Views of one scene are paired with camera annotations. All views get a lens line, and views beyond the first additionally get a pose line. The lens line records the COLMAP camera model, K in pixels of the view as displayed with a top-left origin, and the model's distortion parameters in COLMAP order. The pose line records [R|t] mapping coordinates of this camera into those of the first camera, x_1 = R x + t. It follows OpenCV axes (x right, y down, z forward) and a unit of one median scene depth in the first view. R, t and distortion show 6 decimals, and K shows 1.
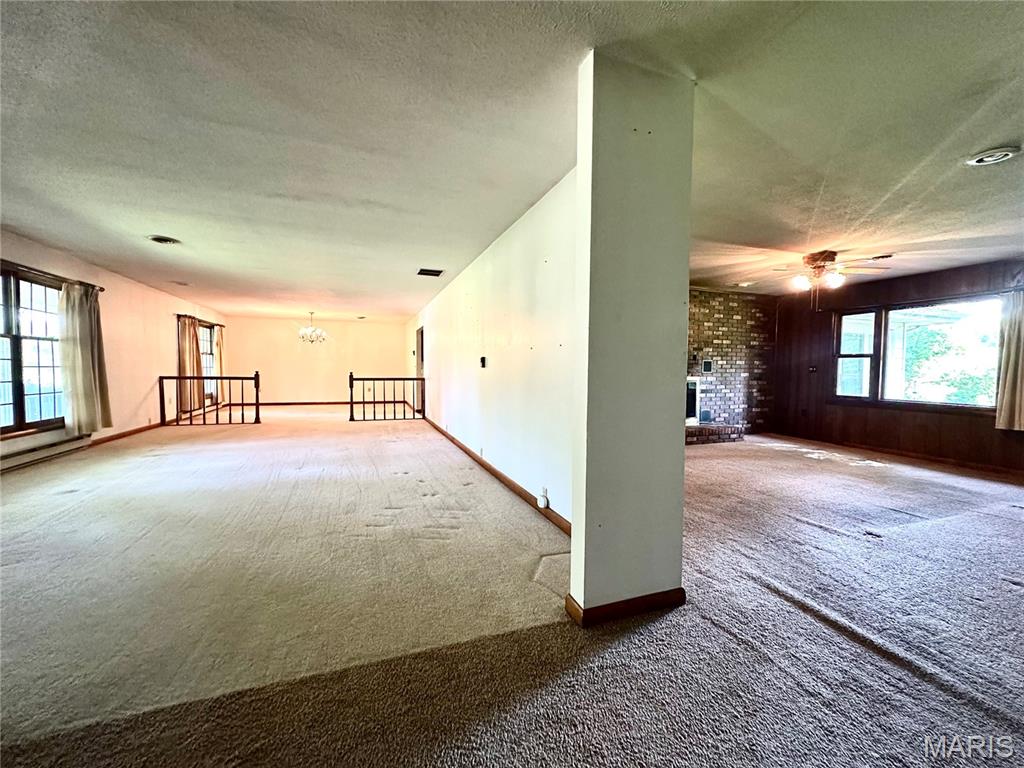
lens RADIAL K [[408.1, 0, 512.0], [0, 408.1, 384.0], [0, 0, 1]] dist [0.000357, -0.000633]
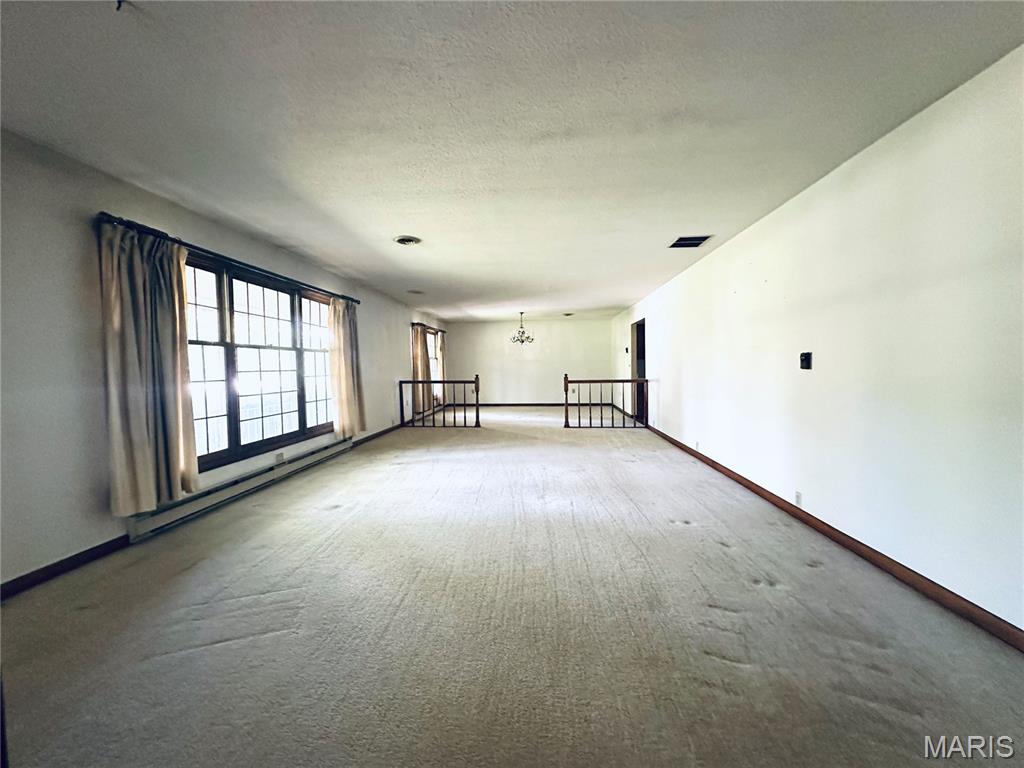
lens RADIAL K [[408.1, 0, 512.0], [0, 408.1, 384.0], [0, 0, 1]] dist [0.000357, -0.000633]
pose [[0.908648, -0.003733, -0.417546, -0.211143], [0.006795, 0.999960, 0.005846, -0.022468], [0.417508, -0.008149, 0.908637, 0.211940]]
